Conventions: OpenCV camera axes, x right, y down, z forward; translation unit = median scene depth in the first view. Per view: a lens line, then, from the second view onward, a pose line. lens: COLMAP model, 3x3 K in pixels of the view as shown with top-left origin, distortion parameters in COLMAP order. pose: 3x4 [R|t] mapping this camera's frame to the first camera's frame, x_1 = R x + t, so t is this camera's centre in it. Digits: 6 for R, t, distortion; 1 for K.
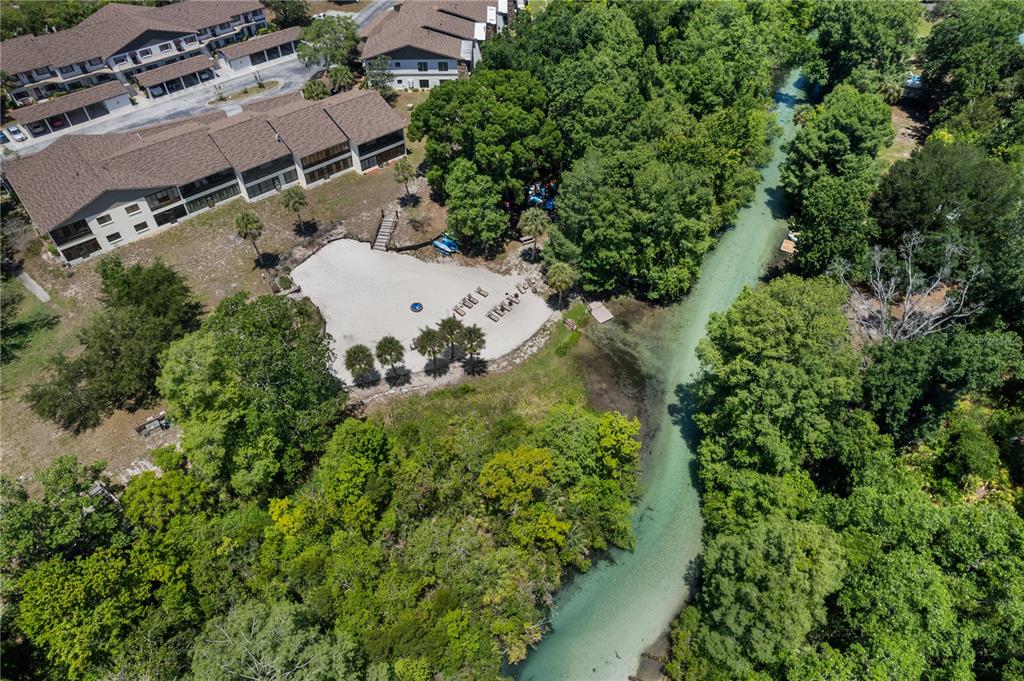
lens RADIAL K [[655.4, 0, 516.1], [0, 655.4, 339.6], [0, 0, 1]] dist [-0.069695, 0.063969]
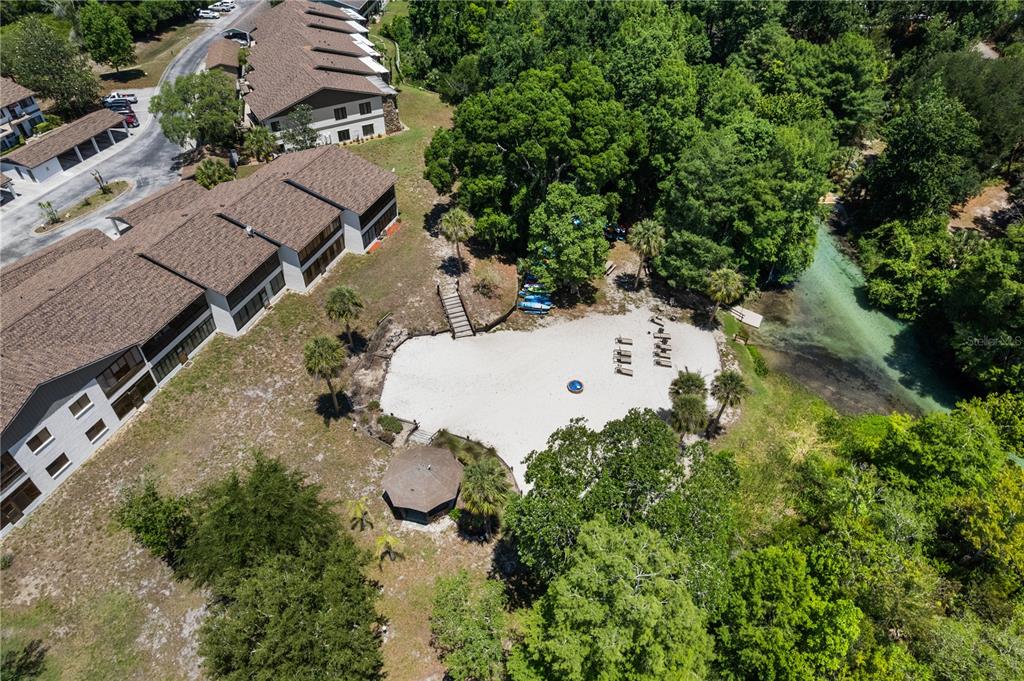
lens RADIAL K [[655.4, 0, 516.1], [0, 655.4, 339.6], [0, 0, 1]] dist [-0.069695, 0.063969]
pose [[0.865590, -0.328484, 0.377958, -0.427577], [0.360460, 0.932655, -0.014945, -0.102124], [-0.347595, 0.149175, 0.925702, 0.311551]]
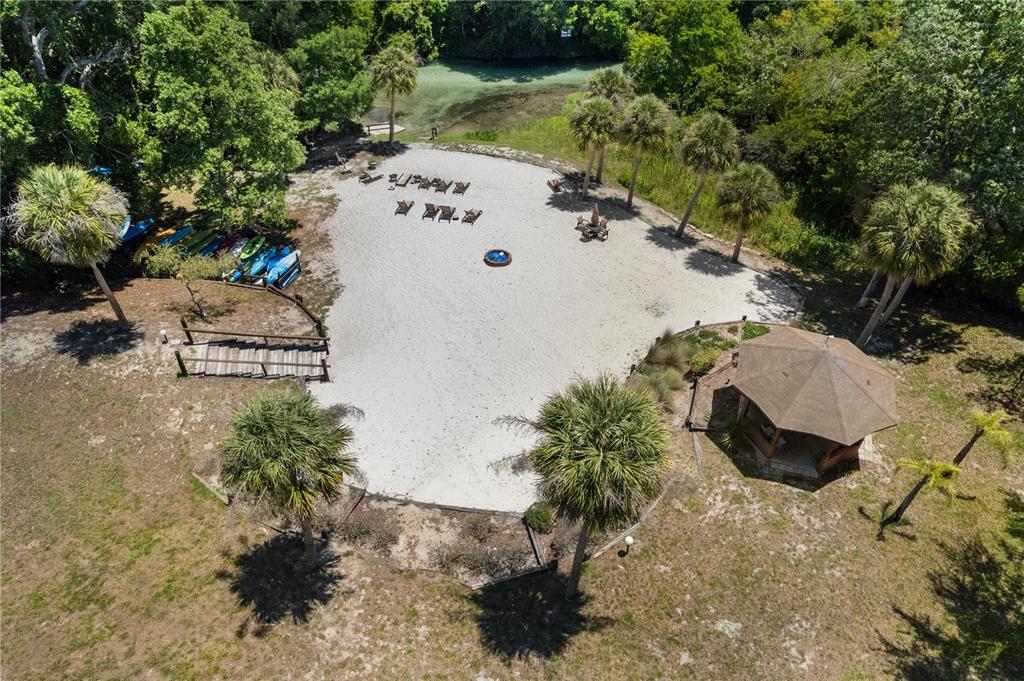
lens RADIAL K [[655.4, 0, 516.1], [0, 655.4, 339.6], [0, 0, 1]] dist [-0.069695, 0.063969]
pose [[-0.377850, -0.623103, 0.684815, -0.454616], [0.660568, 0.336842, 0.670960, -0.294481], [-0.648752, 0.705889, 0.284326, 0.826513]]
